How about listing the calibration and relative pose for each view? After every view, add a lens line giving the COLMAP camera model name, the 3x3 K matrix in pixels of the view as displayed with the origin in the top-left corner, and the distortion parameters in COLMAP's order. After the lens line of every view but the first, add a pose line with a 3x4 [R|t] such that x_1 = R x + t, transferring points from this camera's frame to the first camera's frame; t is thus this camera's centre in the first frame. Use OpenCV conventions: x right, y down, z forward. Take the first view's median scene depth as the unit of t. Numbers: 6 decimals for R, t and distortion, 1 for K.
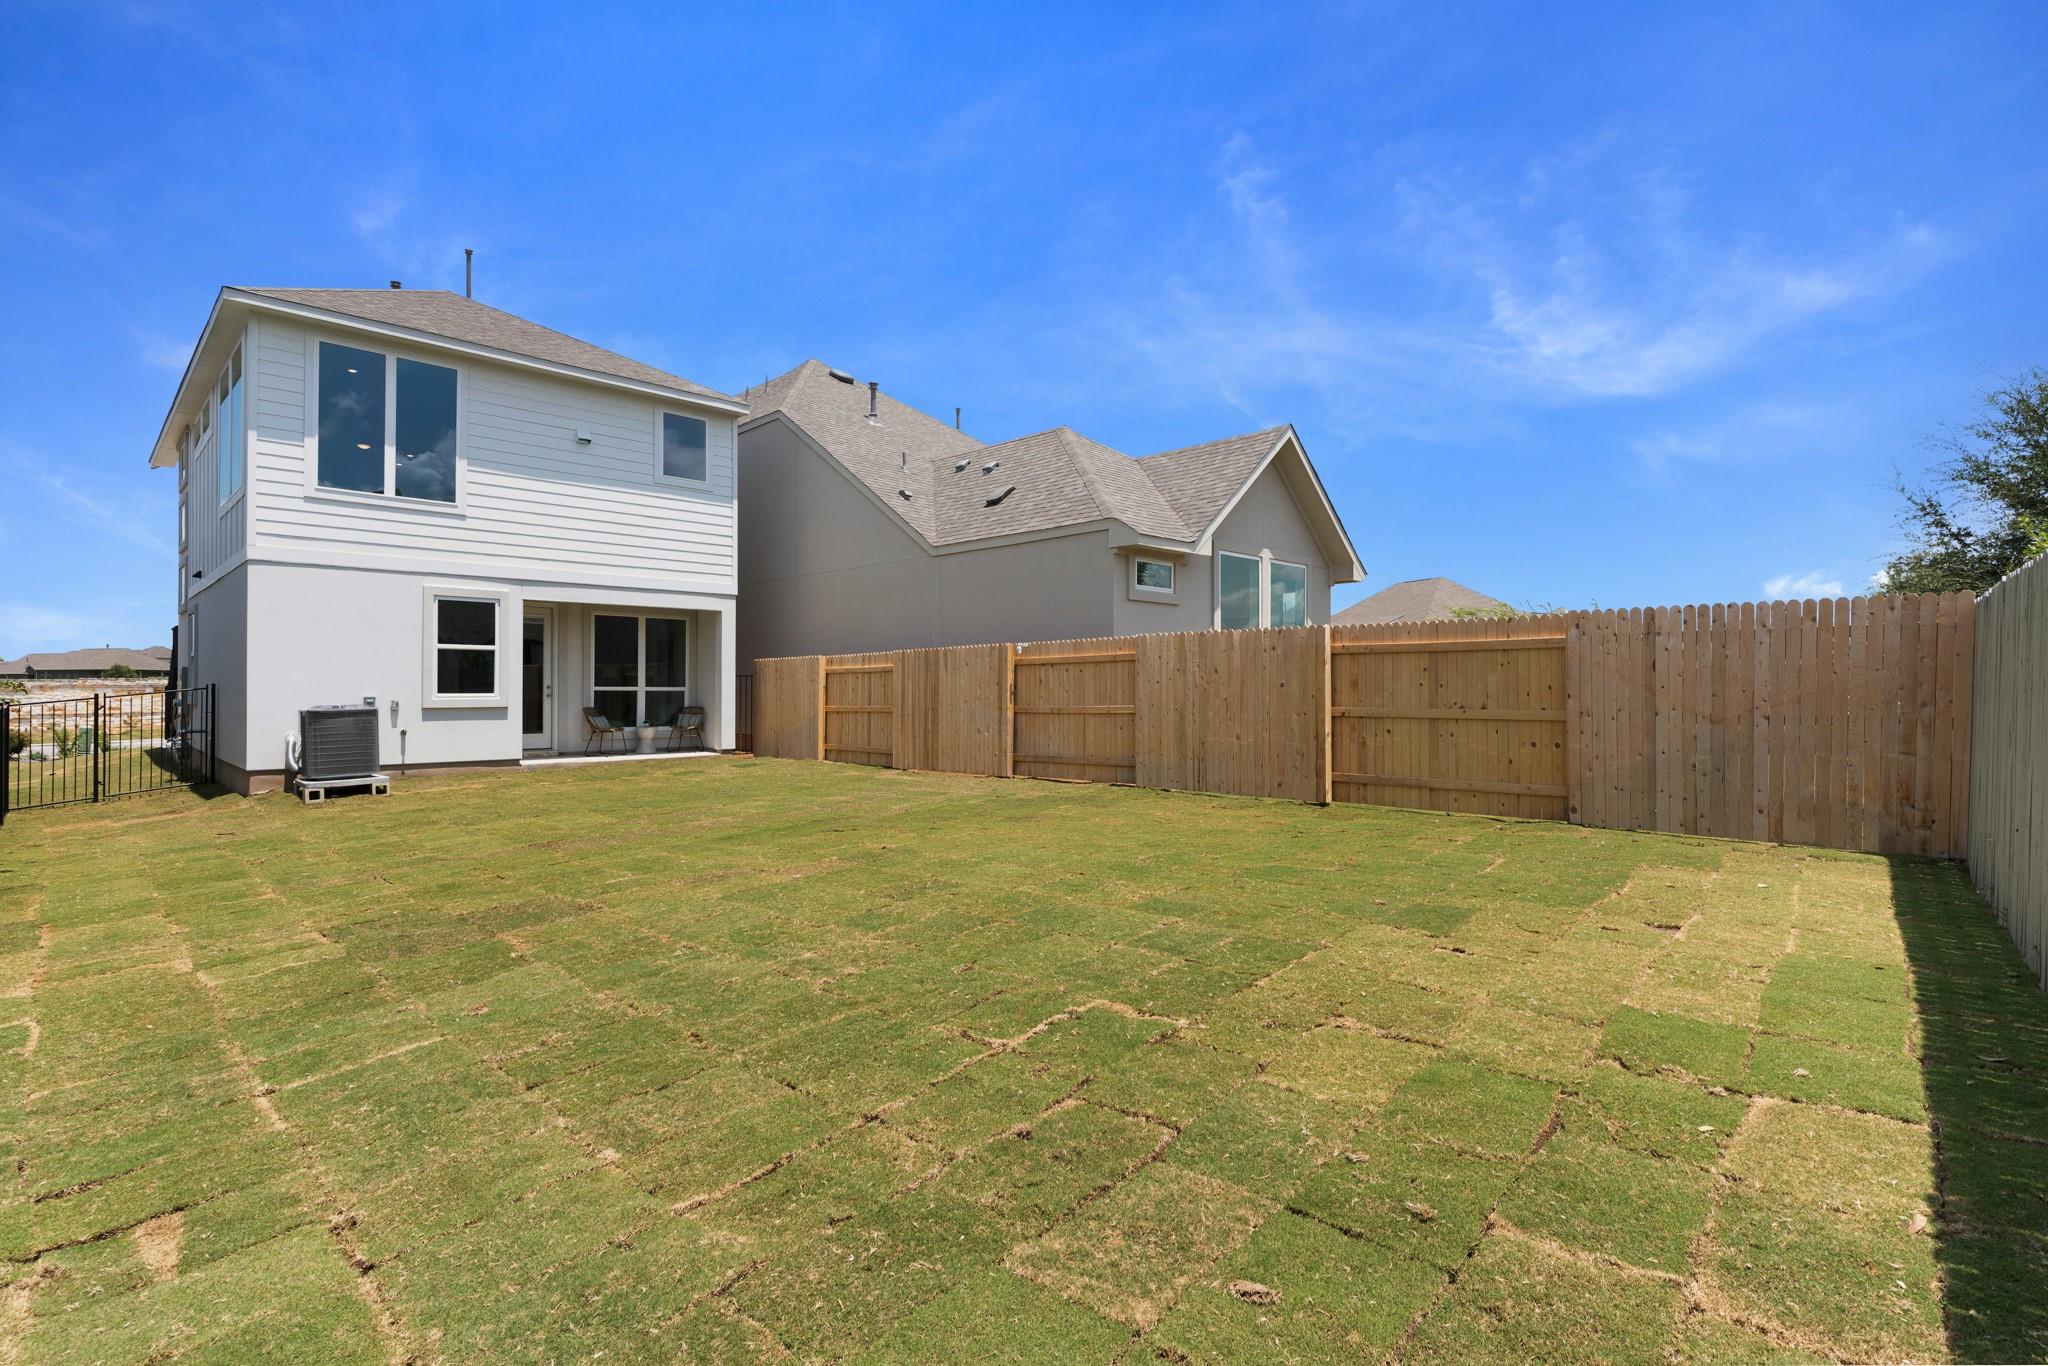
lens RADIAL K [[1001.2, 0, 1030.0], [0, 1001.2, 687.3], [0, 0, 1]] dist [0.001869, 0.000213]
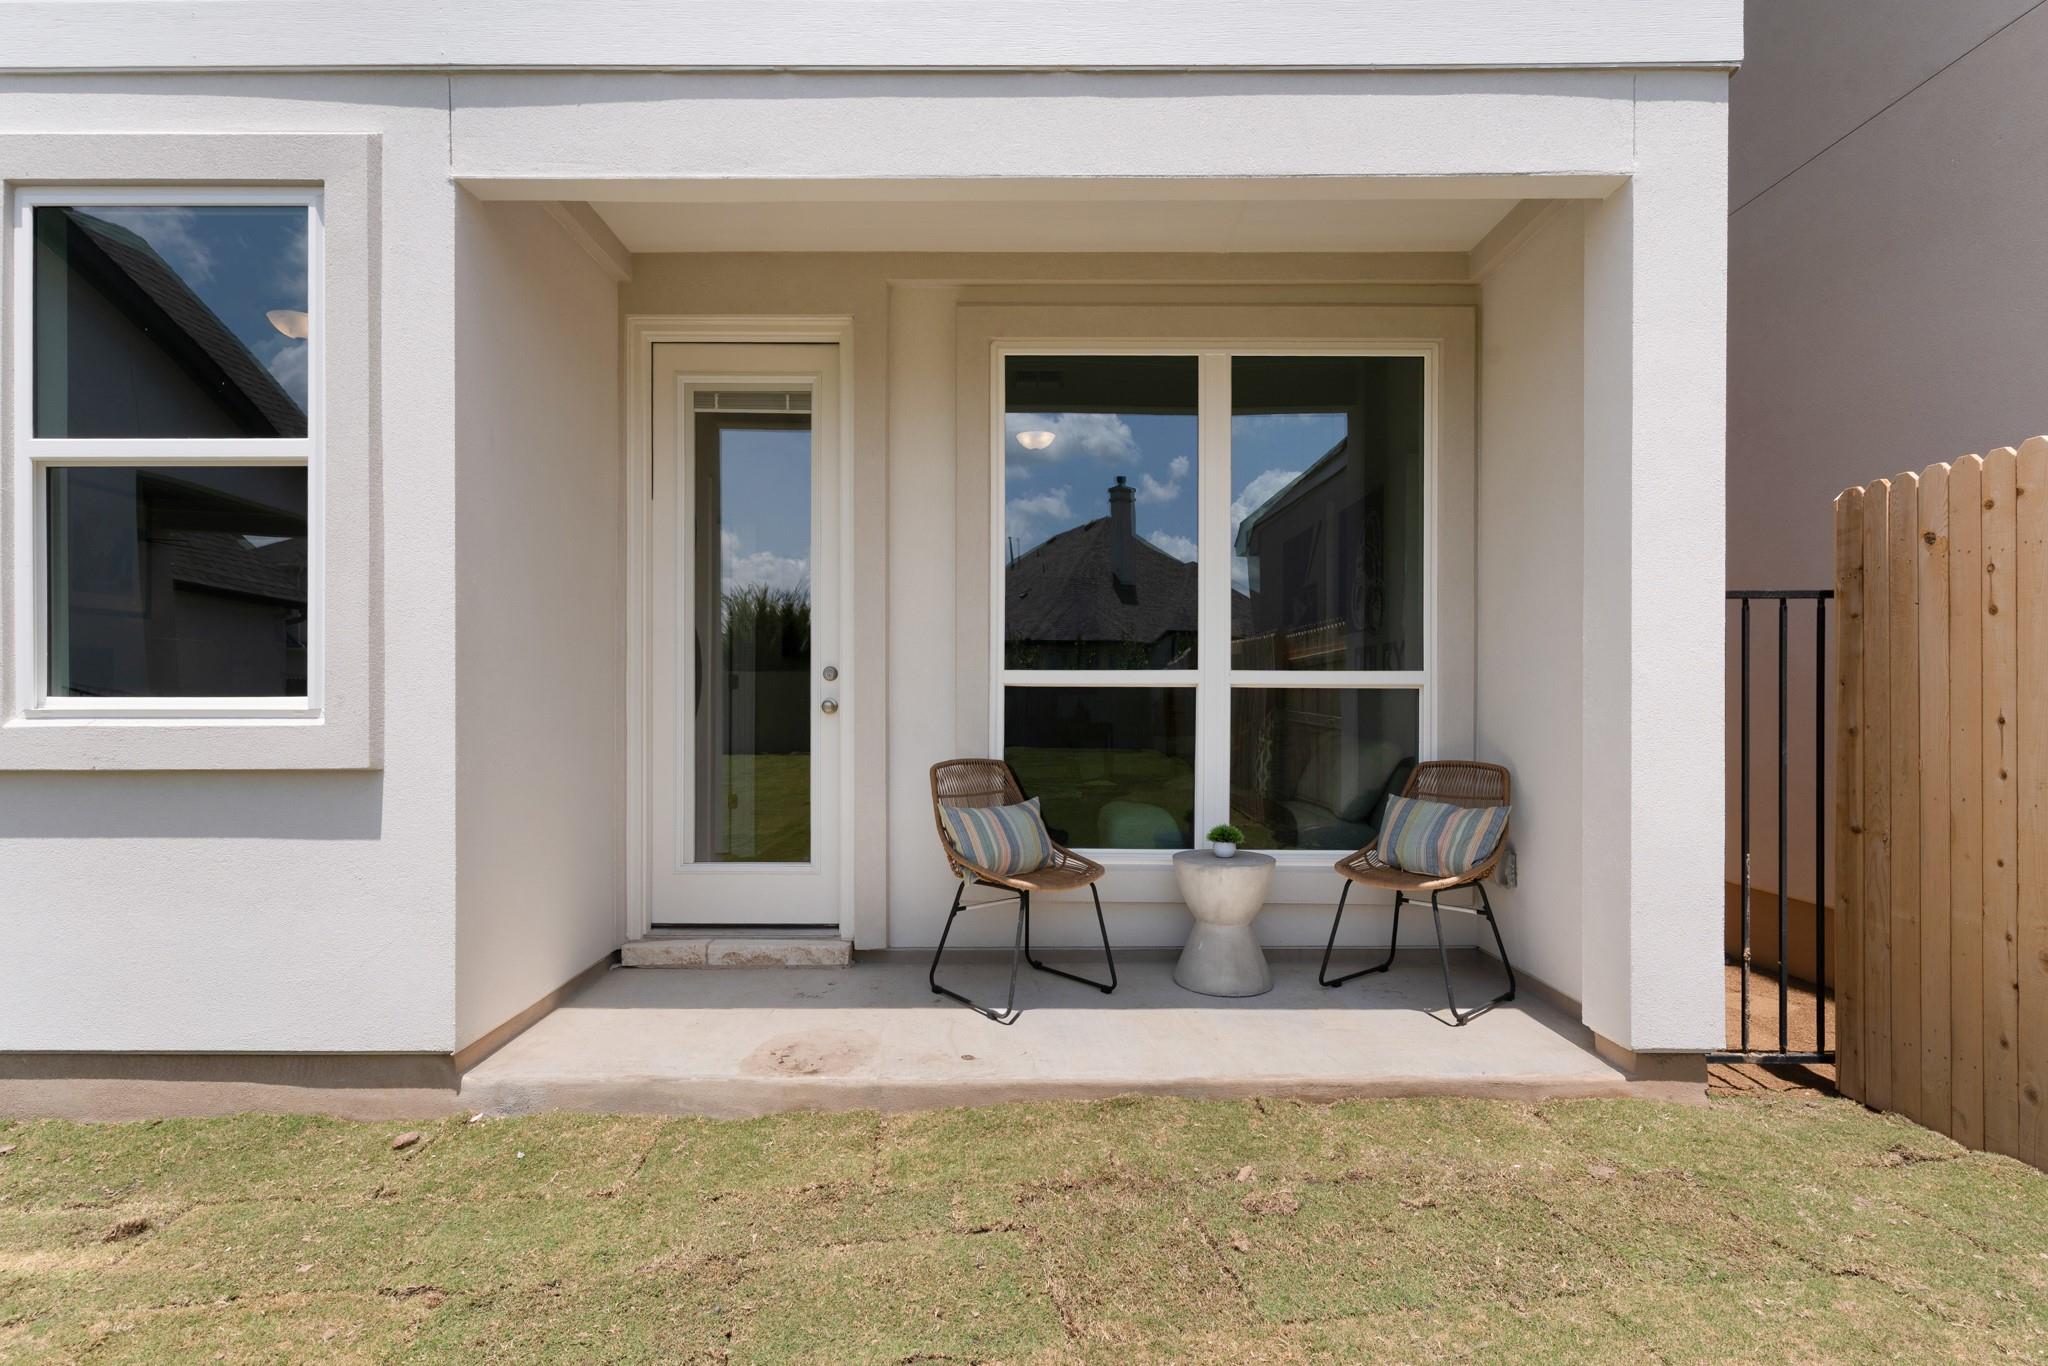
lens RADIAL K [[1001.2, 0, 1012.0], [0, 1001.2, 691.6], [0, 0, 1]] dist [0.001869, 0.000213]
pose [[0.707409, -0.007208, -0.706768, -0.264615], [0.002624, 0.999968, -0.007571, 0.005924], [0.706800, 0.003502, 0.707405, 0.817002]]
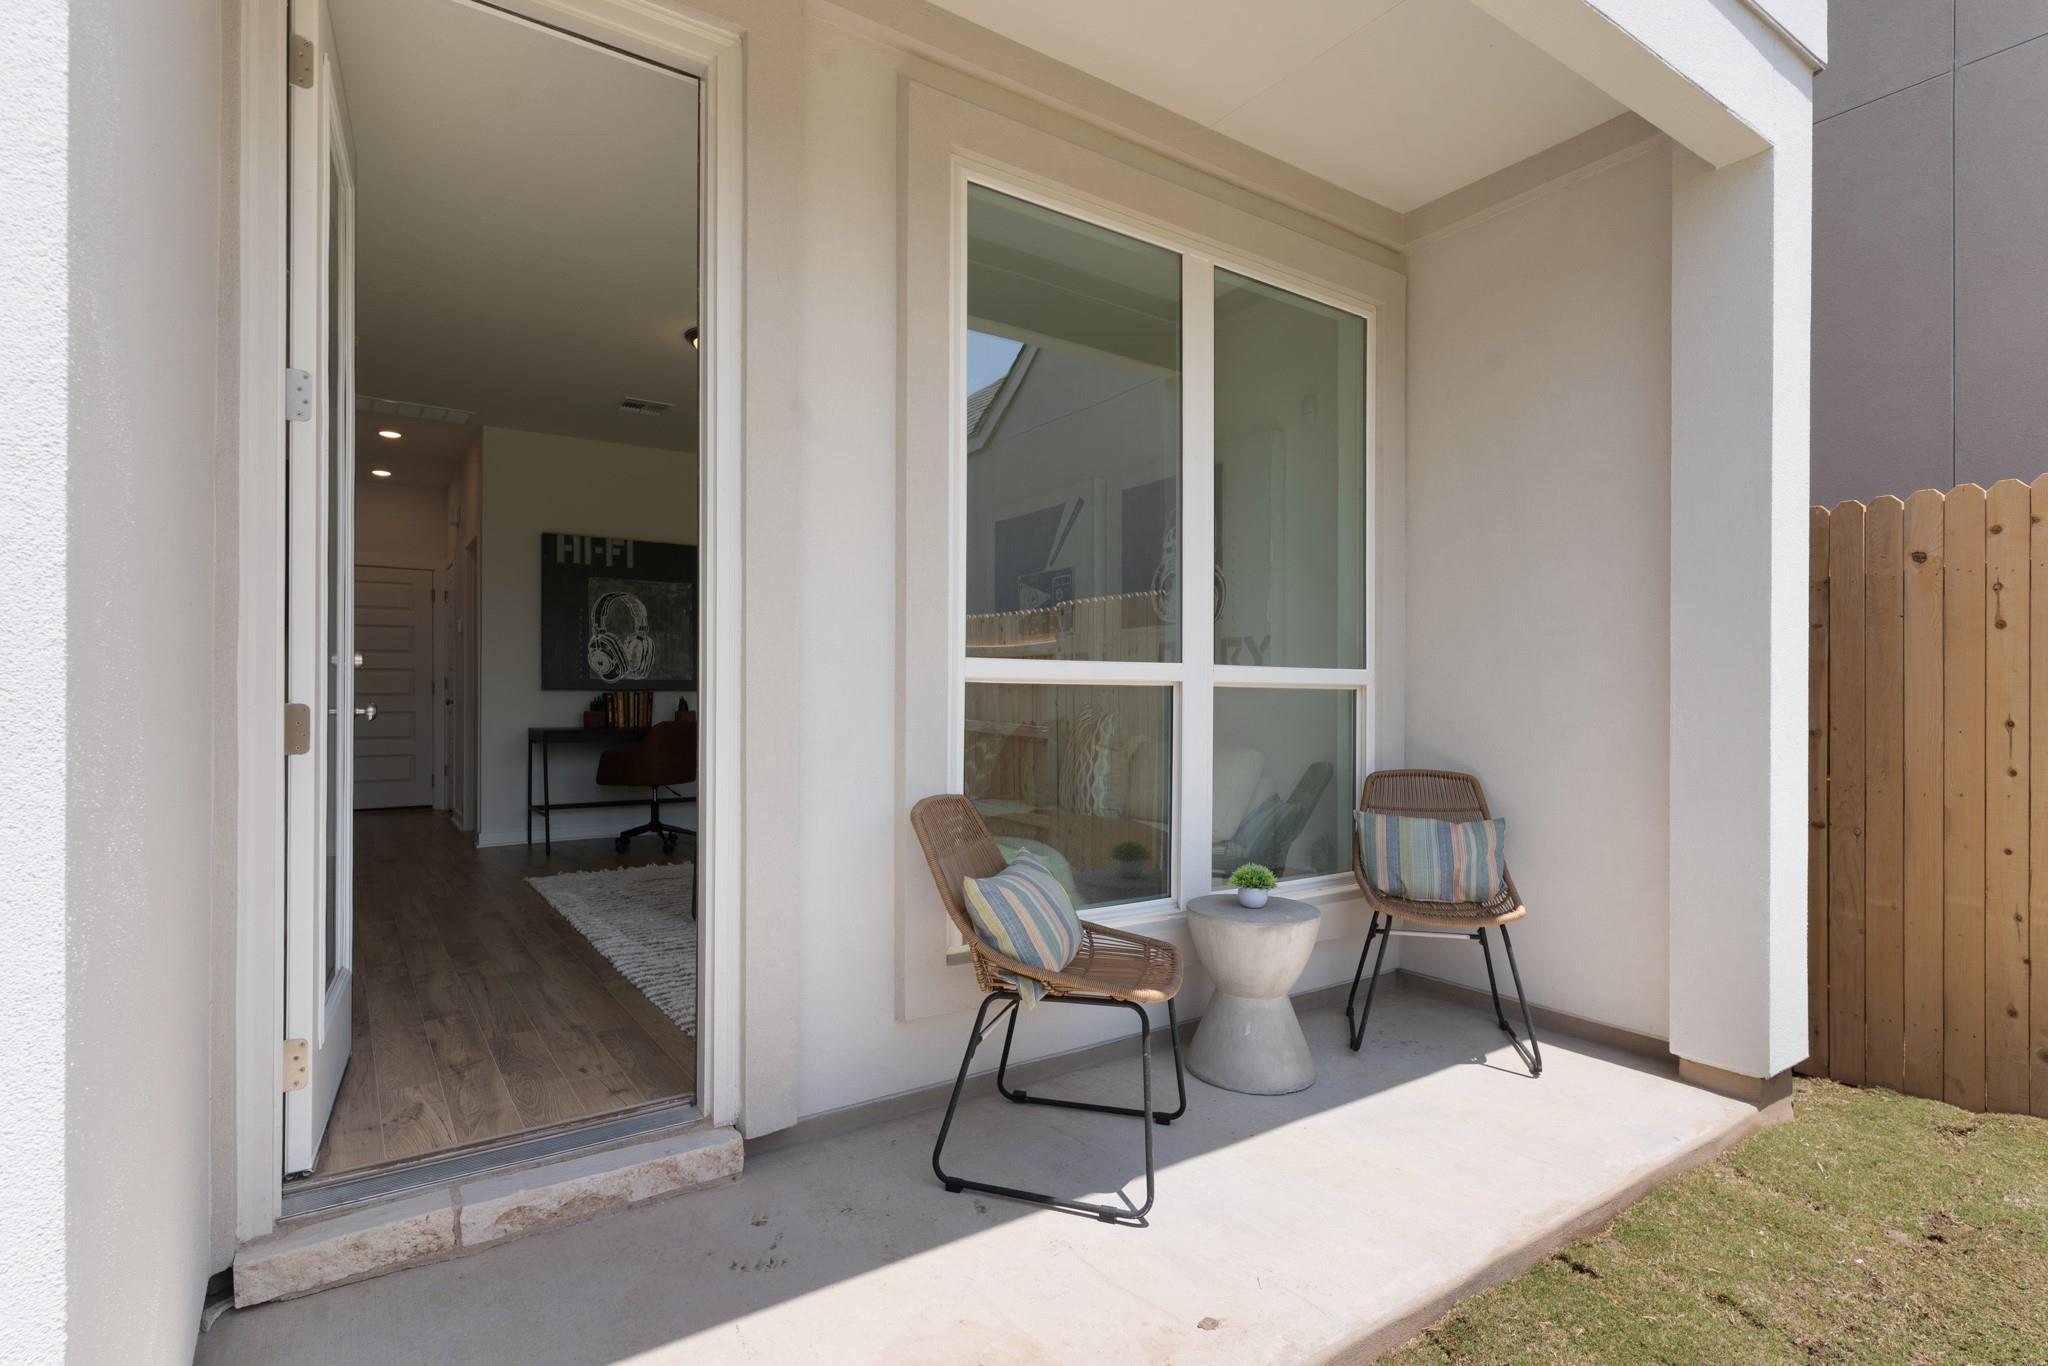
lens RADIAL K [[1001.2, 0, 1029.3], [0, 1001.2, 691.1], [0, 0, 1]] dist [0.001869, 0.000213]
pose [[0.981812, 0.000044, -0.189854, -0.386888], [-0.000668, 0.999995, -0.003223, 0.004765], [0.189853, 0.003291, 0.981807, 0.831372]]
